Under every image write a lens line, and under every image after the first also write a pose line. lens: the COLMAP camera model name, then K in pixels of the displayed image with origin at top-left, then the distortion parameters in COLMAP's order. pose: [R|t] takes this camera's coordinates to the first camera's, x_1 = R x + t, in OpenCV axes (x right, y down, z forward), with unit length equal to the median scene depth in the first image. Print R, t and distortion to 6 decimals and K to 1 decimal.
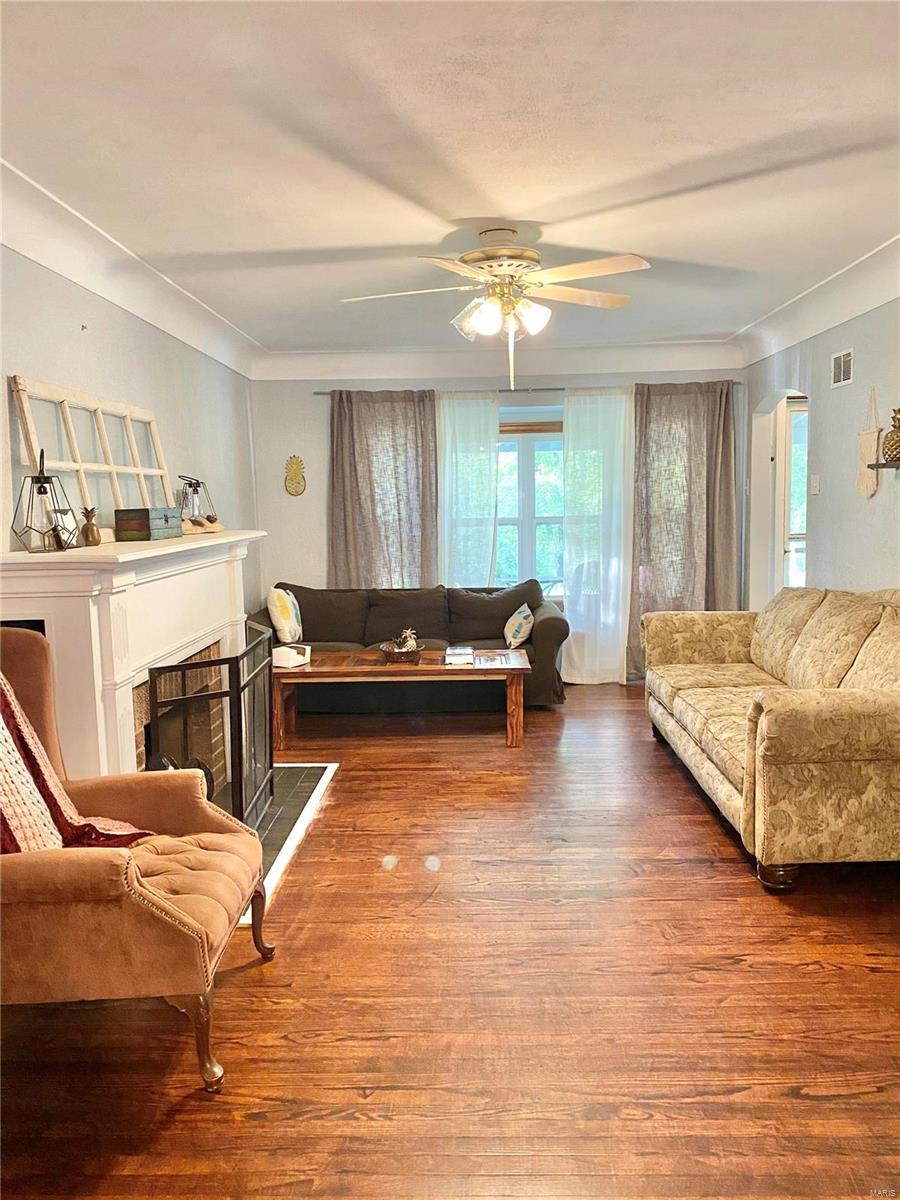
lens RADIAL K [[920.3, 0, 451.7], [0, 920.3, 594.6], [0, 0, 1]] dist [0.021450, -0.029302]
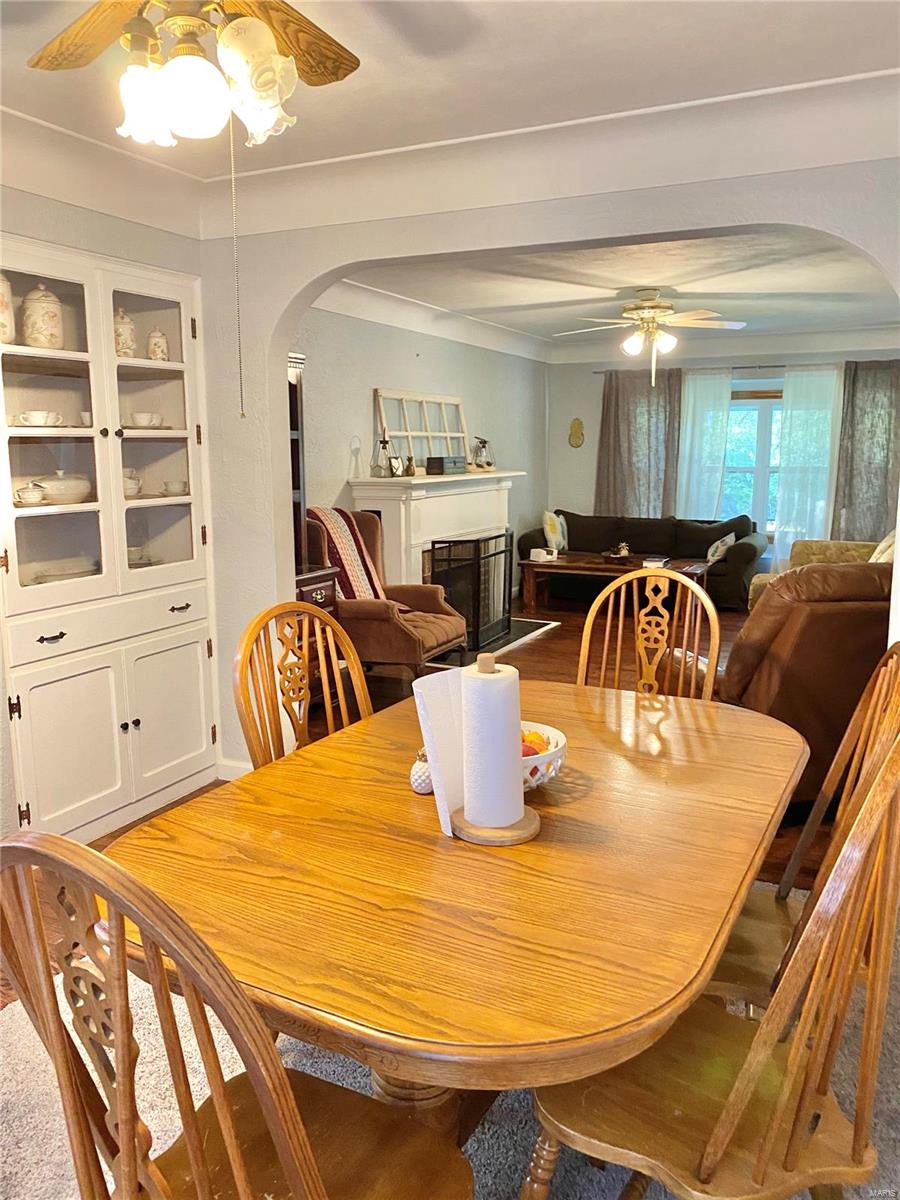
lens RADIAL K [[920.3, 0, 448.9], [0, 920.3, 605.8], [0, 0, 1]] dist [0.021450, -0.029302]
pose [[0.912668, 0.086228, -0.399501, 0.258957], [-0.056897, 0.994778, 0.084731, 0.026403], [0.404721, -0.054601, 0.912809, -0.399652]]
